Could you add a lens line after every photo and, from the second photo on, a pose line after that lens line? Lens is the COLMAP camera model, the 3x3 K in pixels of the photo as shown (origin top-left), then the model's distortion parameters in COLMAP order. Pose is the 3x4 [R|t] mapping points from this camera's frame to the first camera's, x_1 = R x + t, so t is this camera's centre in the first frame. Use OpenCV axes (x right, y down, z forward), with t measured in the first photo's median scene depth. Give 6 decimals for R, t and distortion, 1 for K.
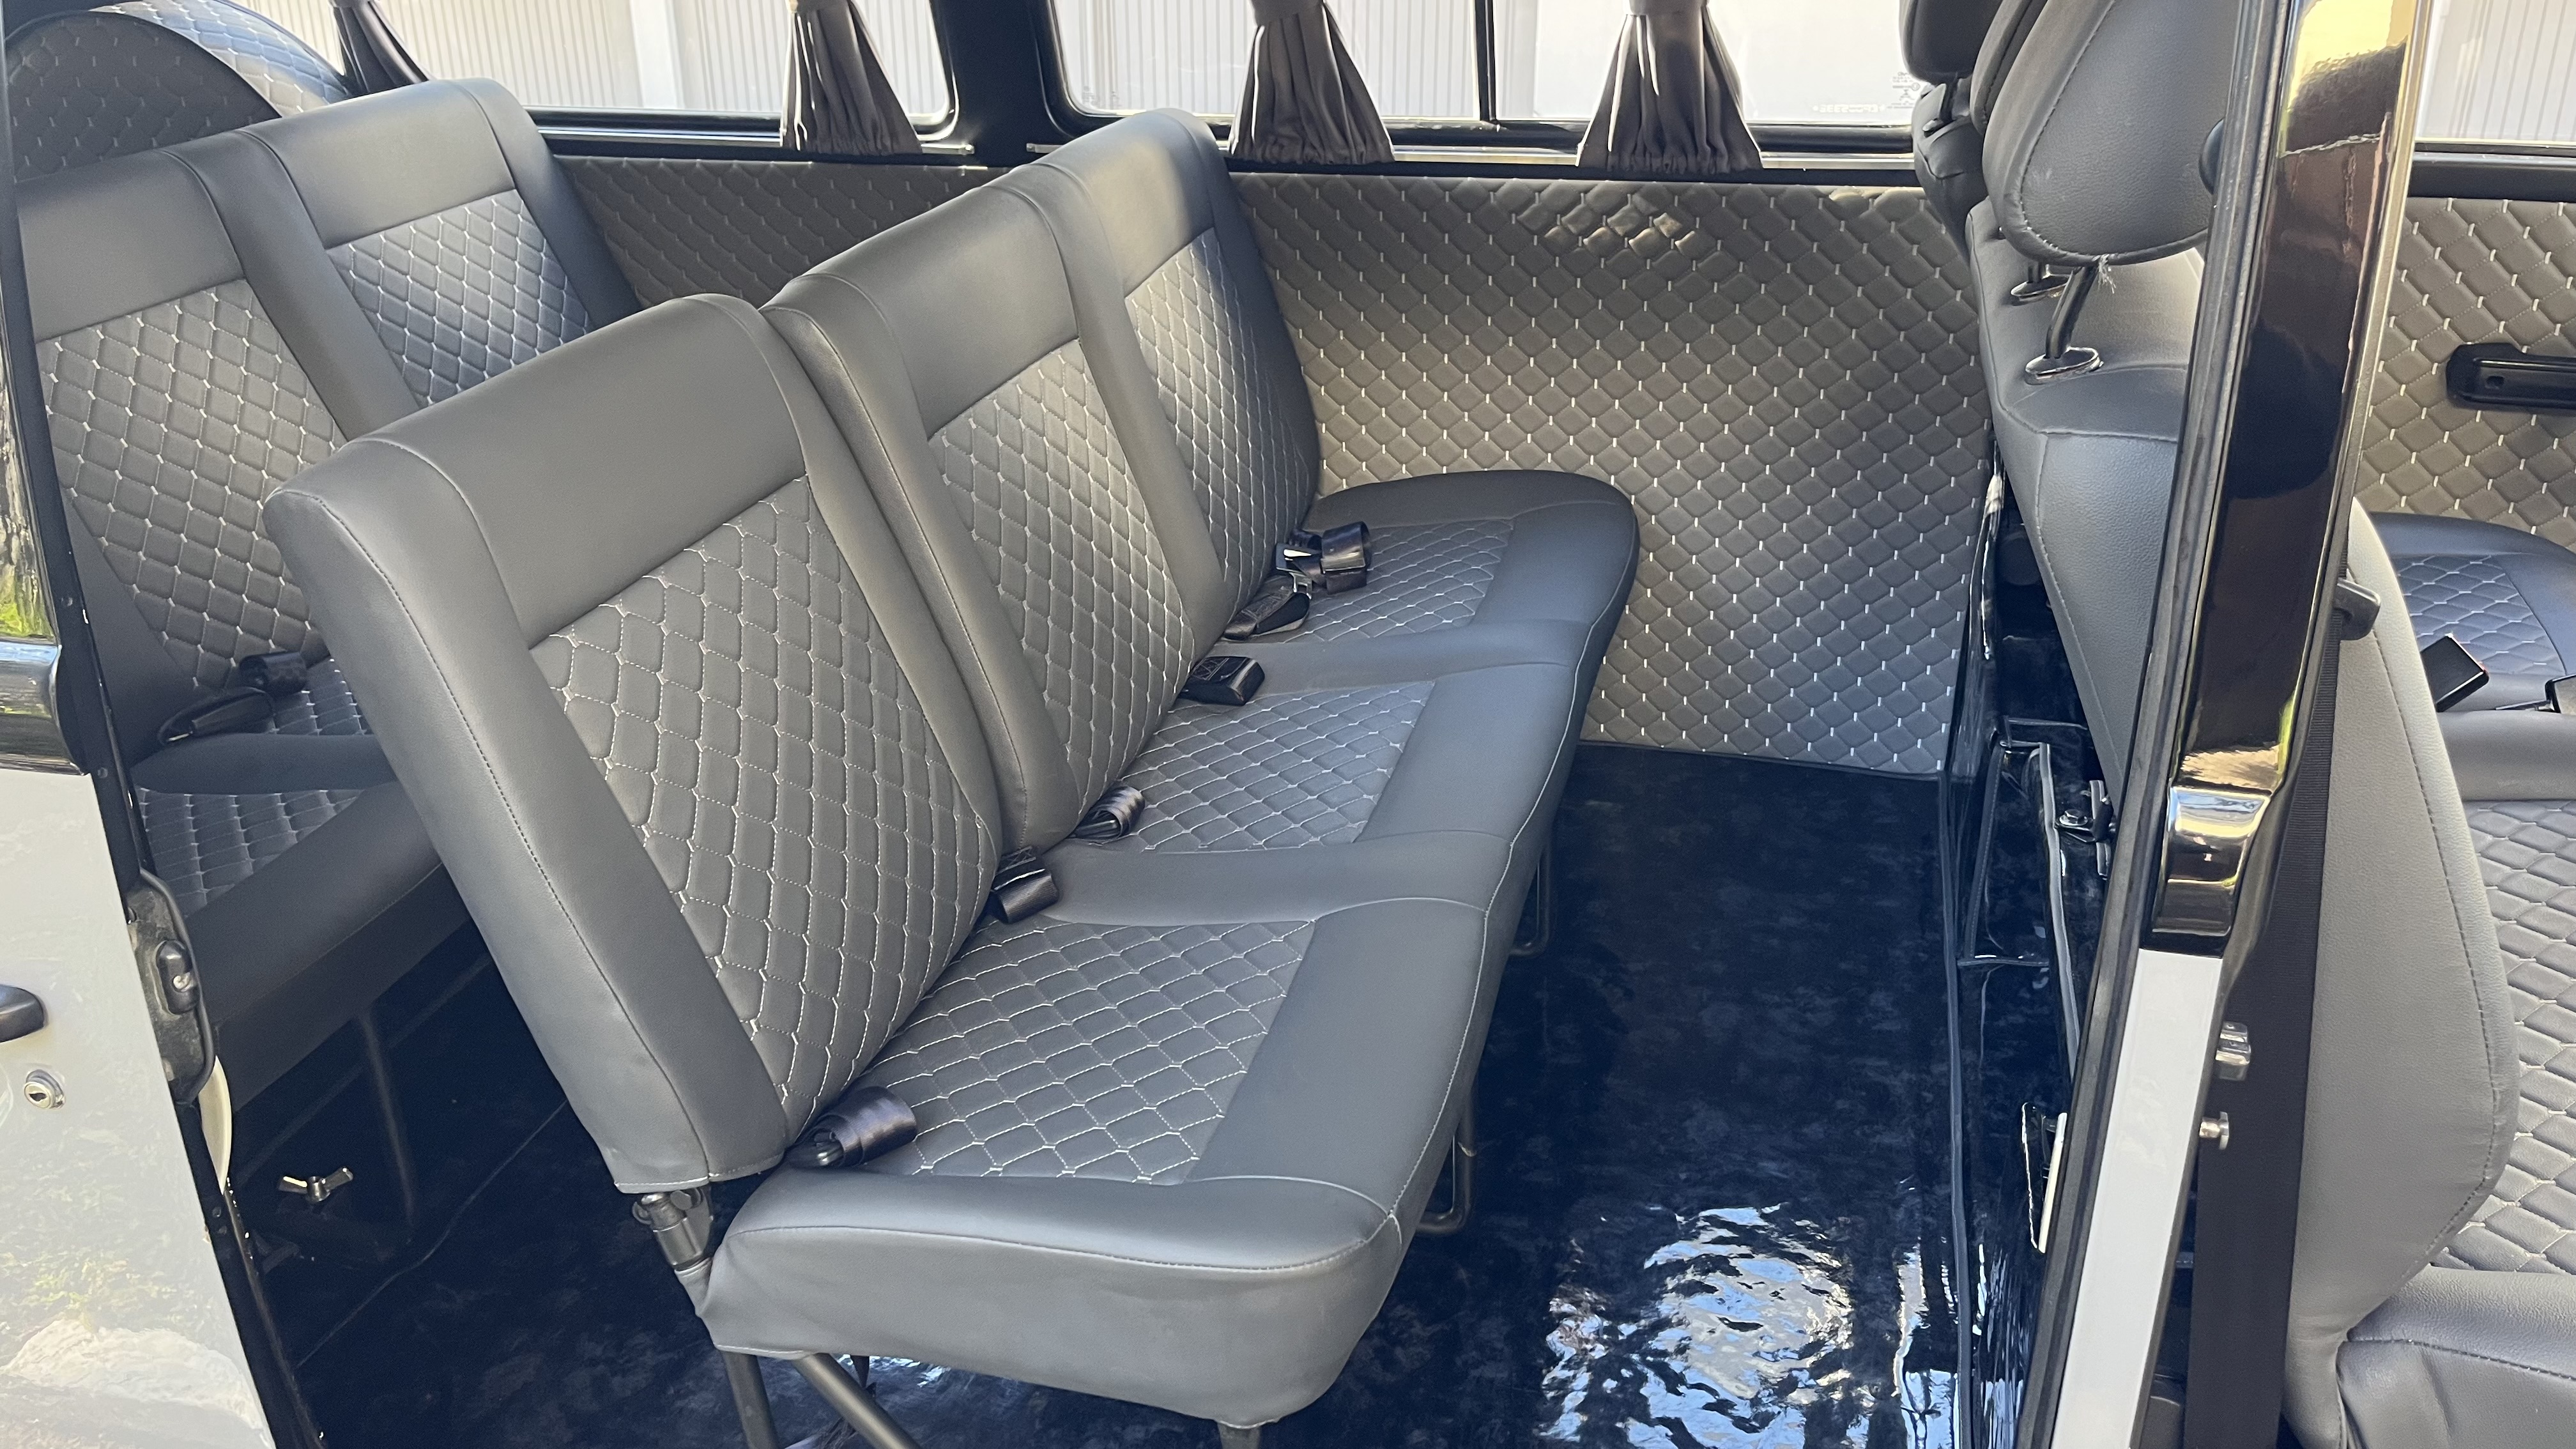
lens RADIAL K [[1900.0, 0, 1304.9], [0, 1900.0, 735.3], [0, 0, 1]] dist [0.072268, -0.109286]
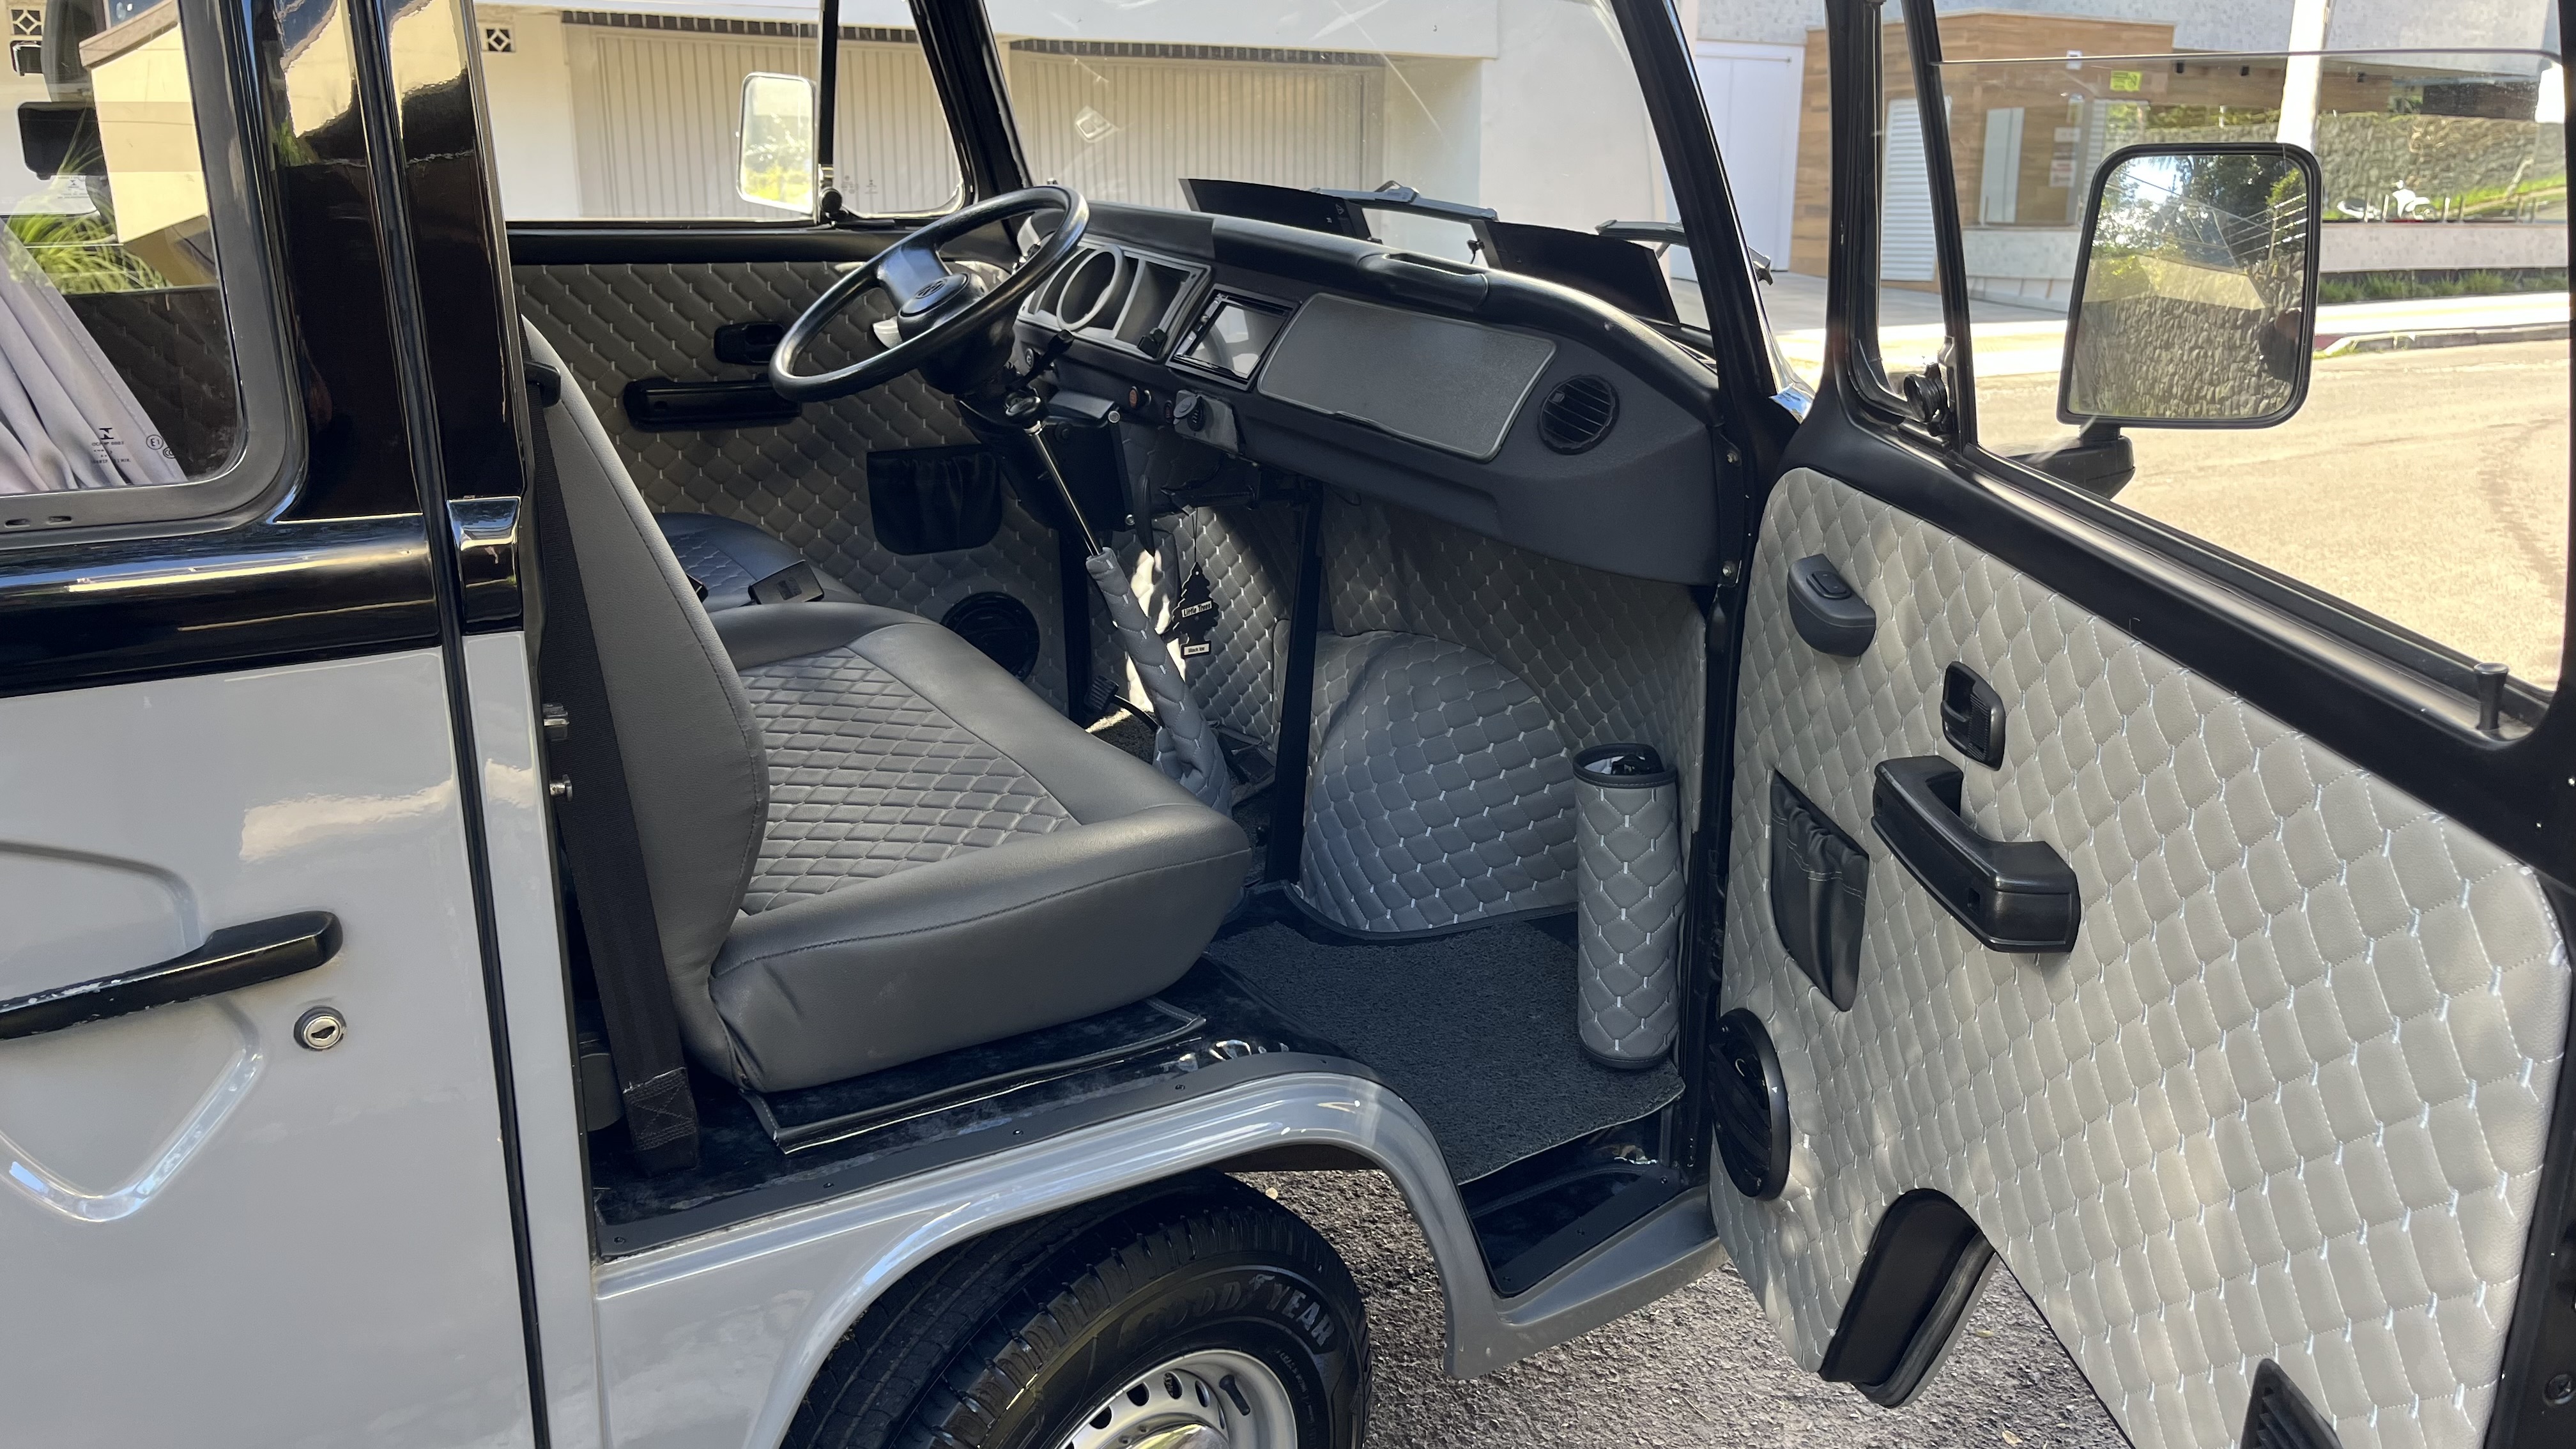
lens RADIAL K [[1900.0, 0, 1304.9], [0, 1900.0, 735.3], [0, 0, 1]] dist [0.072268, -0.109286]
pose [[0.656451, -0.189451, 0.730192, -0.059774], [0.273371, 0.961901, 0.003805, 0.131480], [-0.703093, 0.197115, 0.683232, -0.109223]]
